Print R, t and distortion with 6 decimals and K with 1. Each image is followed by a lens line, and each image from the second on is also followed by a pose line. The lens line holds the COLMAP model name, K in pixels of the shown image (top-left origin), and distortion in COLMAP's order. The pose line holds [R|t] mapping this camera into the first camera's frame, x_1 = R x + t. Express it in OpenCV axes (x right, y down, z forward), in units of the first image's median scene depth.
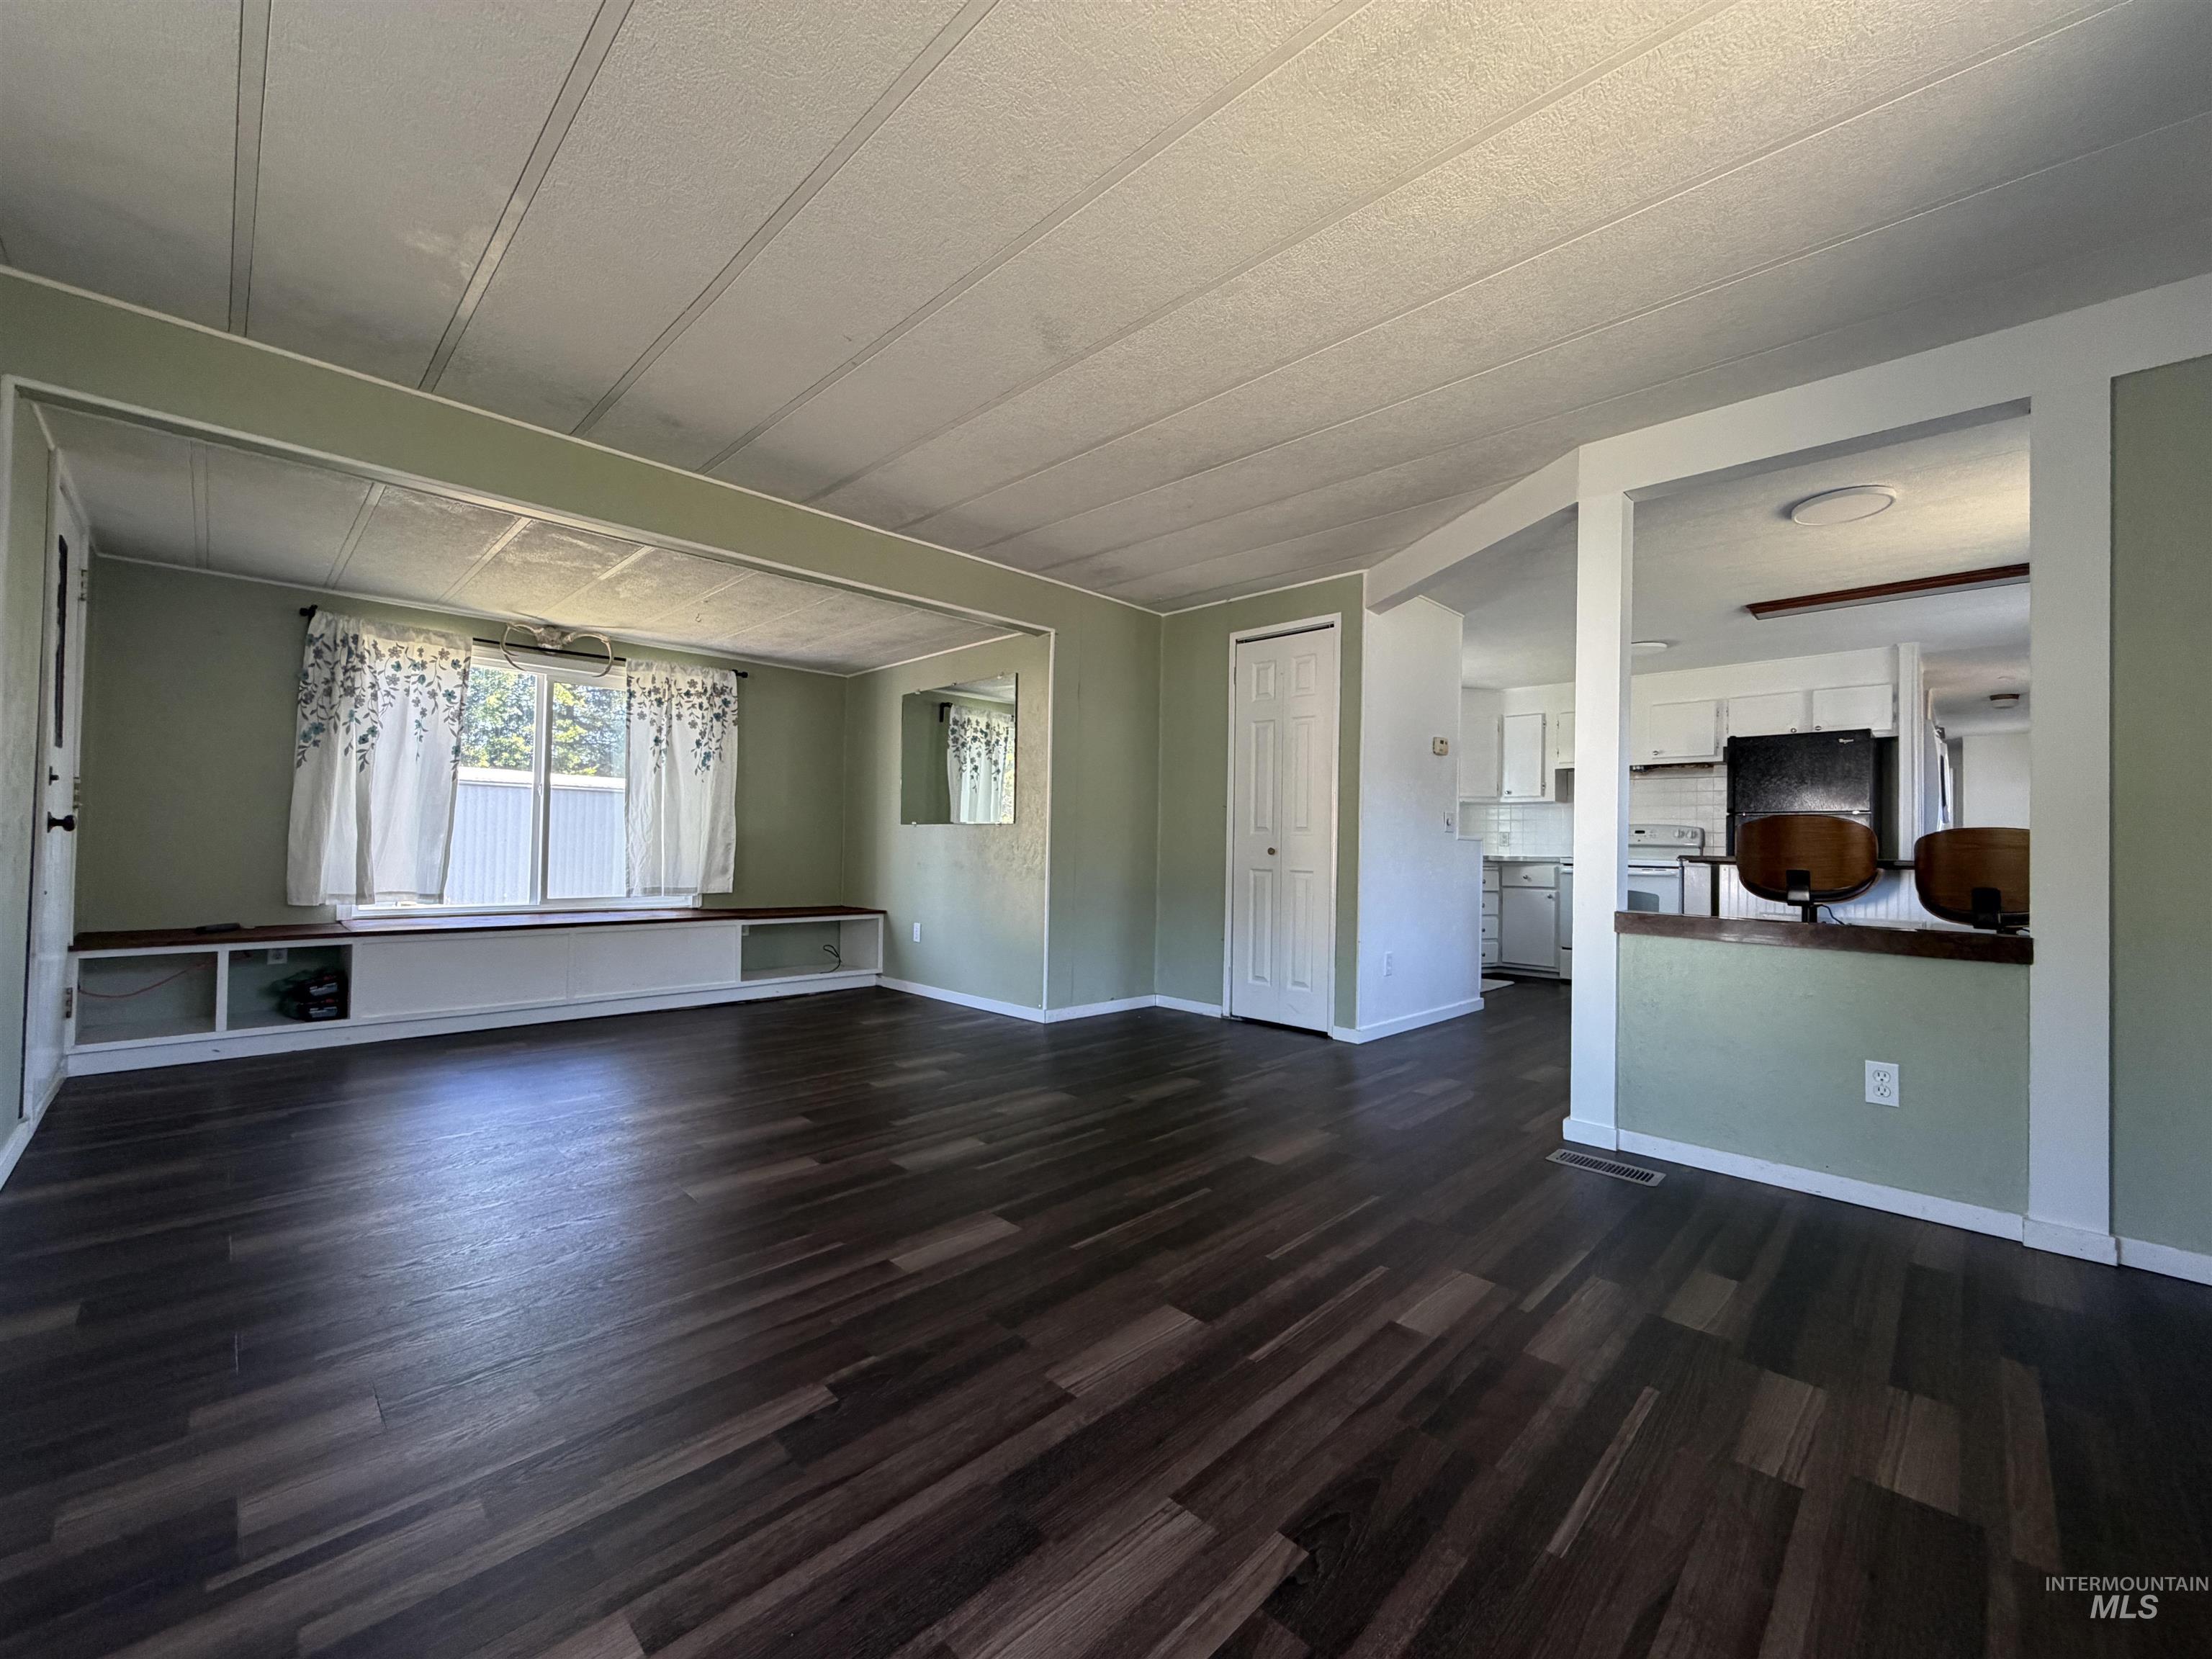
lens RADIAL K [[878.9, 0, 1102.2], [0, 878.9, 827.4], [0, 0, 1]] dist [0.000210, 0.000364]
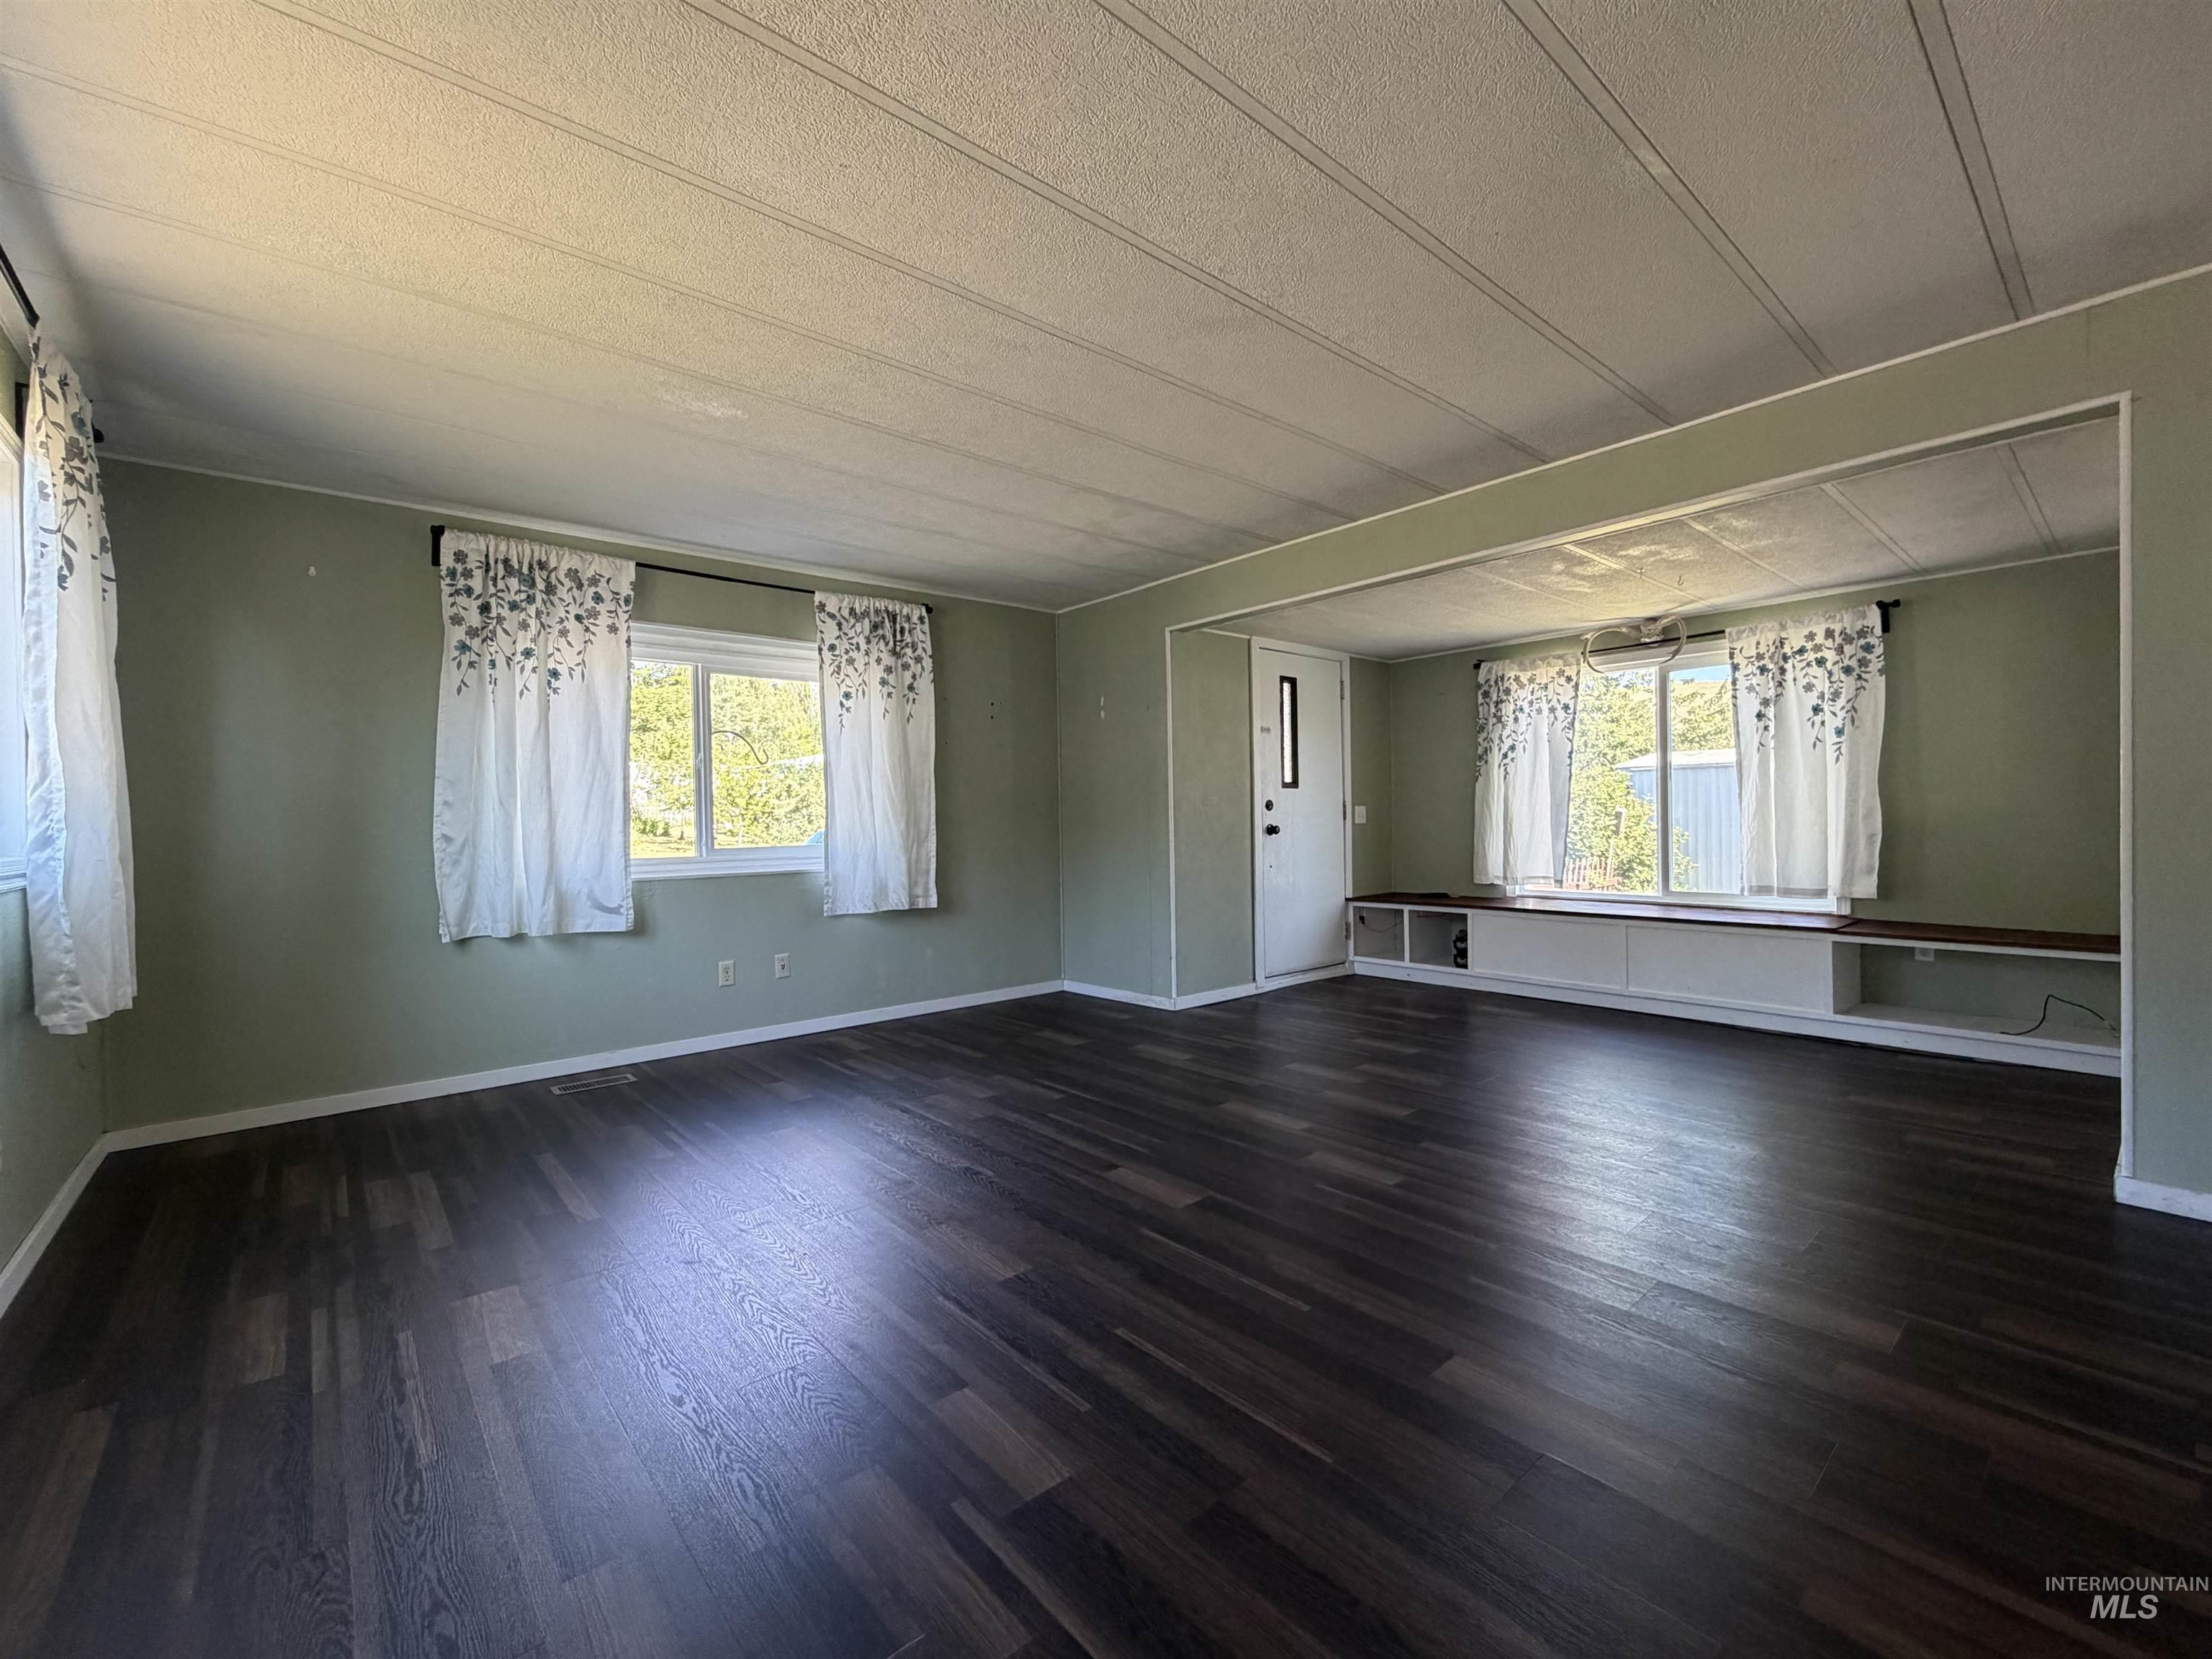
lens RADIAL K [[928.5, 0, 1106.4], [0, 928.5, 826.8], [0, 0, 1]] dist [-0.000086, -0.000181]
pose [[-0.078159, -0.009129, -0.996899, 0.510409], [0.033385, 0.999373, -0.011769, -0.000463], [0.996382, -0.034201, -0.077805, 0.491518]]
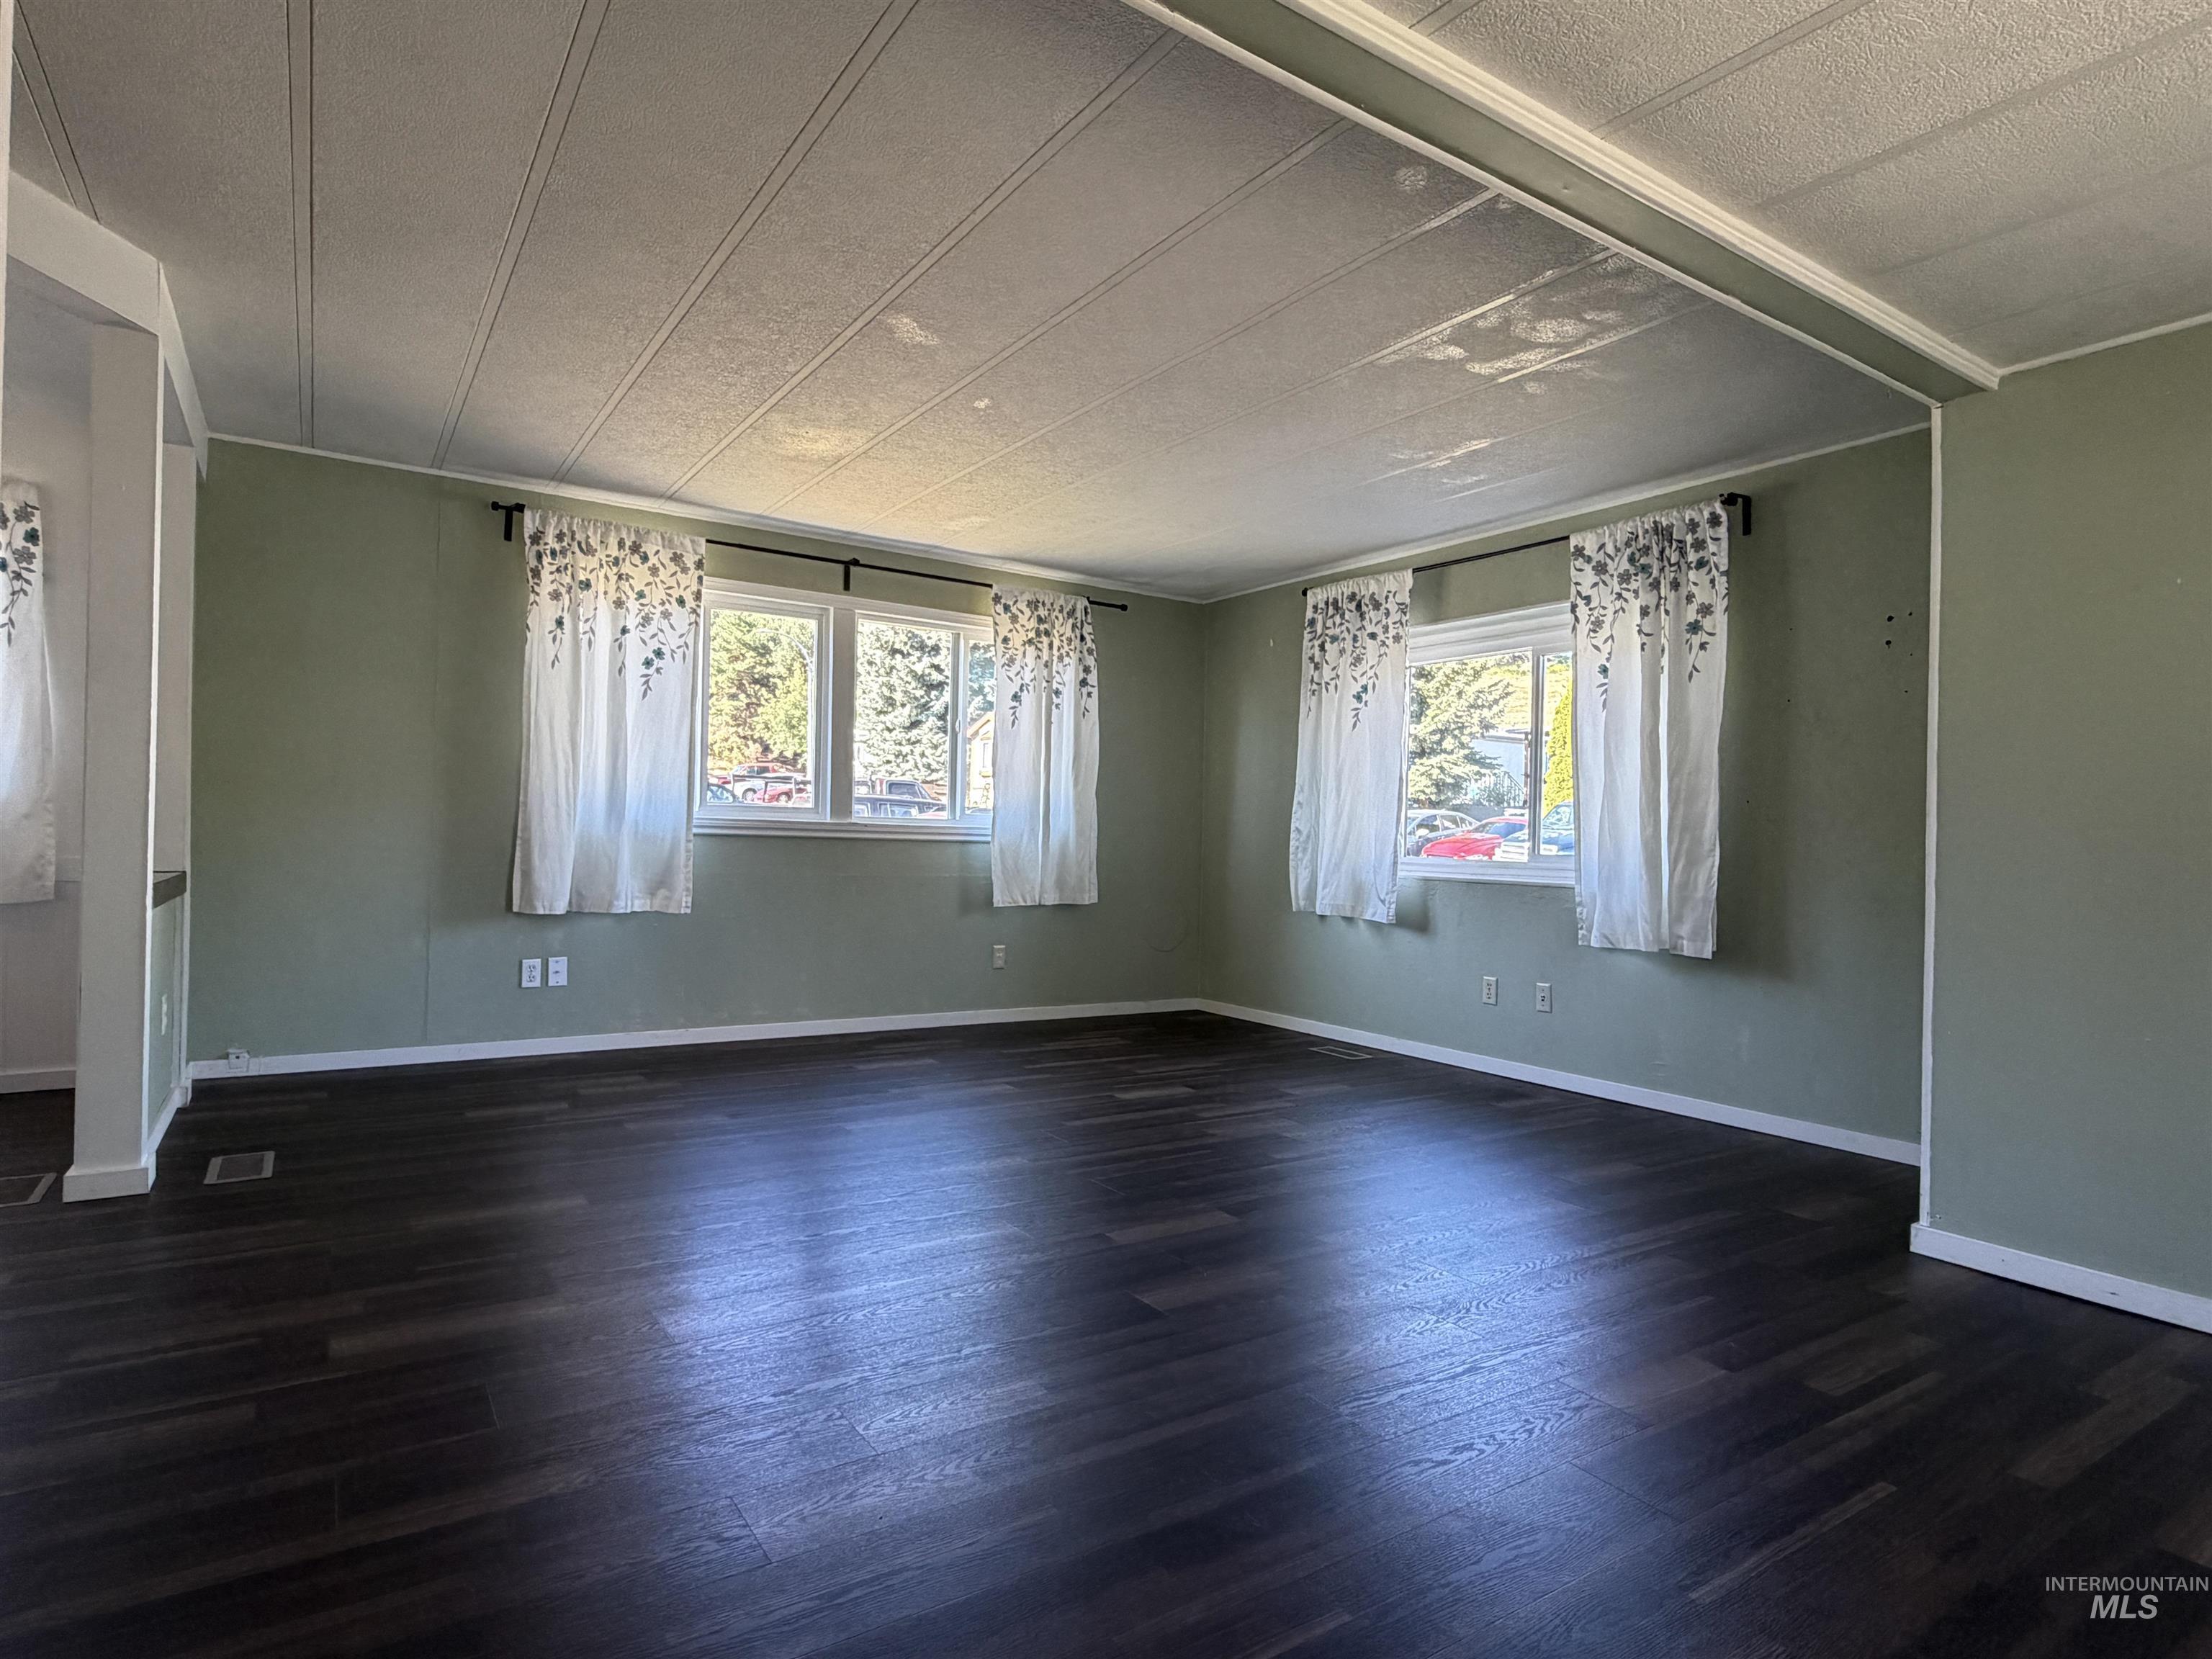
lens RADIAL K [[1181.6, 0, 1107.5], [0, 1181.6, 831.4], [0, 0, 1]] dist [-0.001053, 0.000691]
pose [[-0.979135, -0.043381, 0.198528, -0.299757], [-0.048040, 0.998670, -0.018713, 0.016779], [-0.197452, -0.027860, -0.979917, 1.191753]]
